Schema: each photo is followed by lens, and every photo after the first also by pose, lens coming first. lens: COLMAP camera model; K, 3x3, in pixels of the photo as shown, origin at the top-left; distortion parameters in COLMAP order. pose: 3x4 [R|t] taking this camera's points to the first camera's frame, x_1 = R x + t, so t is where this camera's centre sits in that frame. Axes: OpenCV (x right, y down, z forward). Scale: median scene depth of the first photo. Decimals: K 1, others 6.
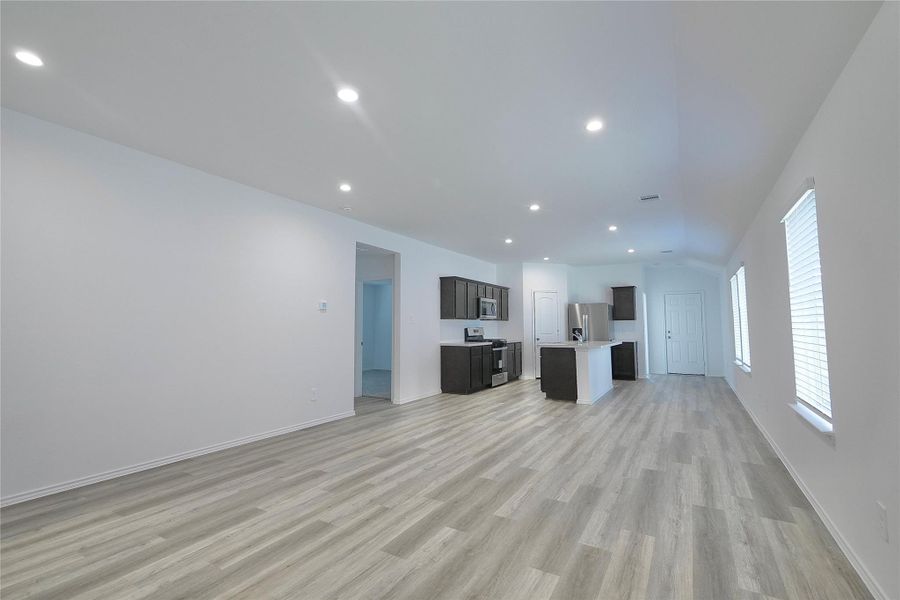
lens RADIAL K [[401.8, 0, 450.5], [0, 401.8, 296.0], [0, 0, 1]] dist [-0.000720, 0.000030]
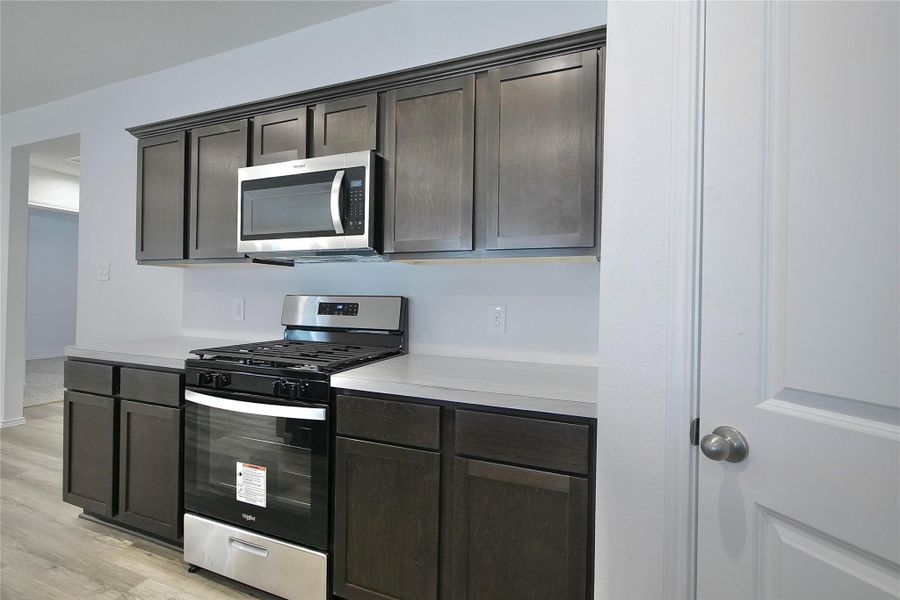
lens RADIAL K [[401.8, 0, 450.5], [0, 401.8, 296.0], [0, 0, 1]] dist [-0.000720, 0.000030]
pose [[0.162469, 0.005240, -0.986700, 0.654081], [0.058598, 0.998170, 0.014950, 0.165484], [0.984972, -0.060247, 0.161865, 2.133116]]
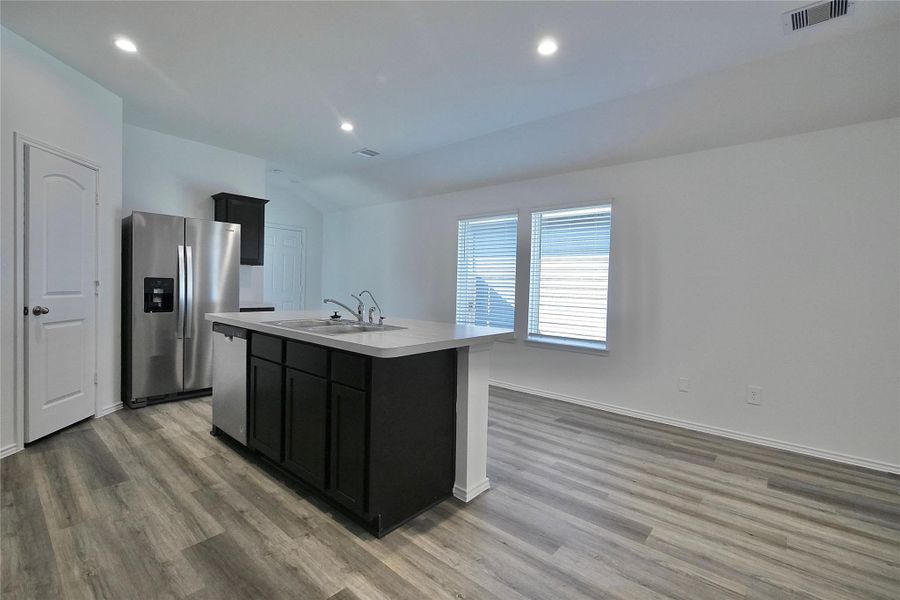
lens RADIAL K [[401.8, 0, 450.5], [0, 401.8, 296.0], [0, 0, 1]] dist [-0.000720, 0.000030]
pose [[0.176092, -0.019693, 0.984177, -0.038210], [-0.104625, 0.993762, 0.038605, 0.121099], [-0.978798, -0.109768, 0.172933, 1.495080]]
